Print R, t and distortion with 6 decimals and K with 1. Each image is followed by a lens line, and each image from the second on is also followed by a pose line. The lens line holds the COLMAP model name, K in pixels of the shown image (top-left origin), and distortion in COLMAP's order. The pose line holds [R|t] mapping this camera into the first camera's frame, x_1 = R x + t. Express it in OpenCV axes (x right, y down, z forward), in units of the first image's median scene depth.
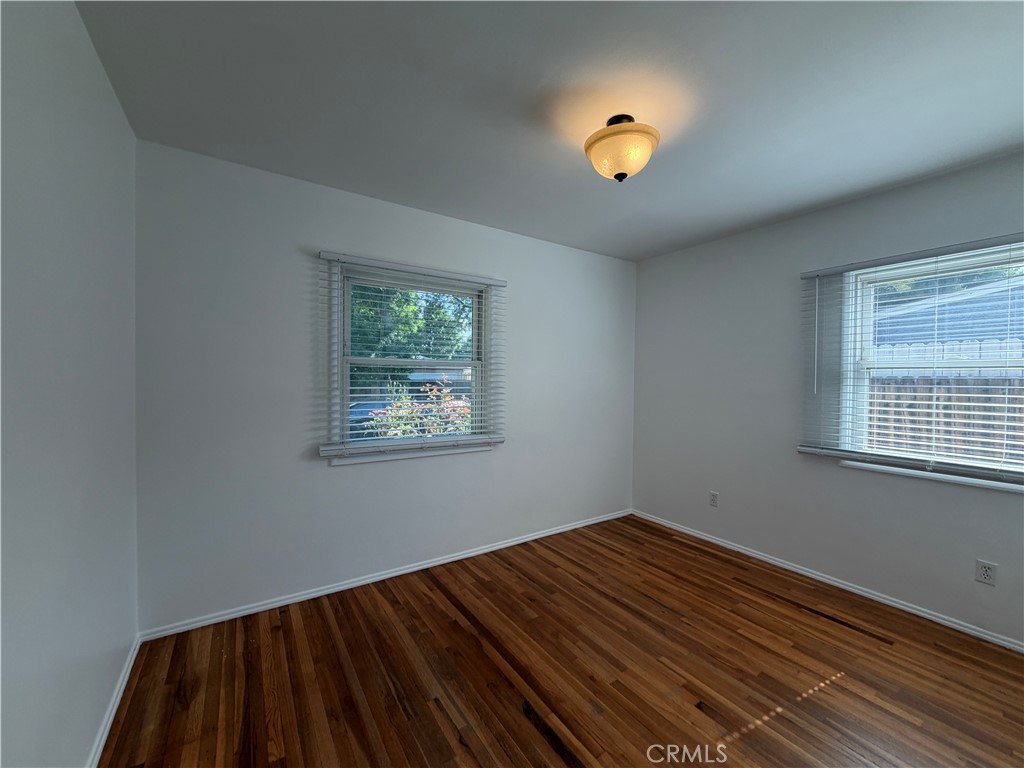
lens RADIAL K [[408.7, 0, 511.7], [0, 408.7, 381.9], [0, 0, 1]] dist [0.001763, -0.000243]
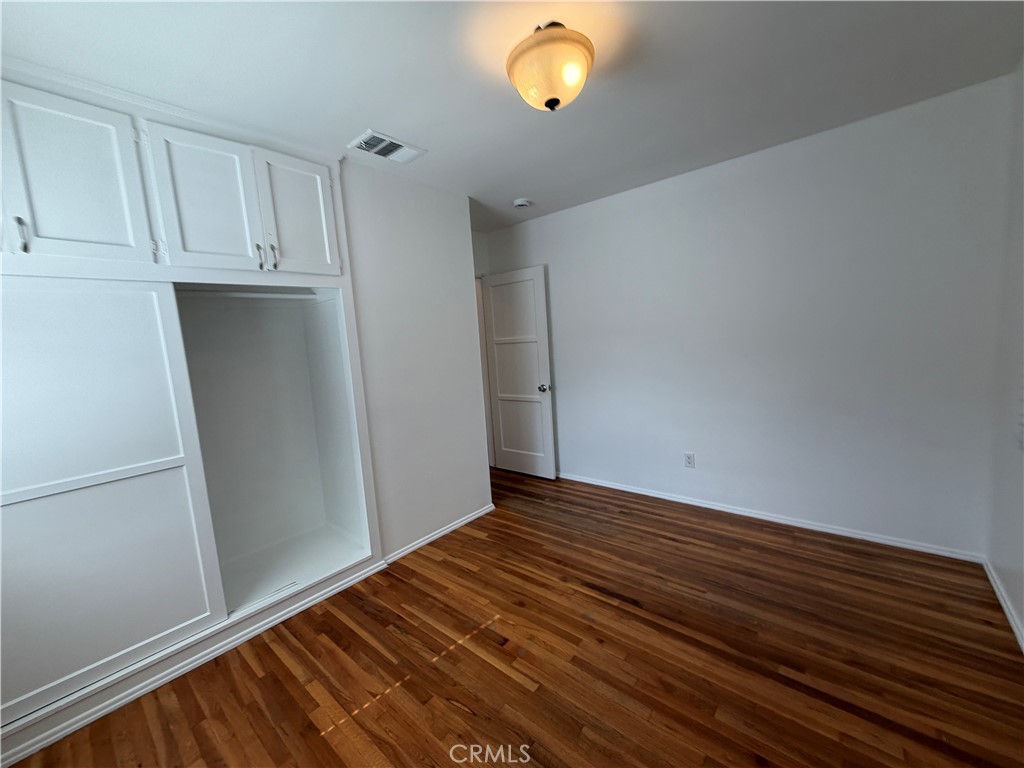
lens RADIAL K [[408.7, 0, 513.4], [0, 408.7, 385.3], [0, 0, 1]] dist [0.001763, -0.000243]
pose [[-0.959789, 0.086393, -0.267097, 0.612481], [0.054903, 0.990861, 0.123205, -0.044680], [0.275300, 0.103587, -0.955761, 1.820505]]
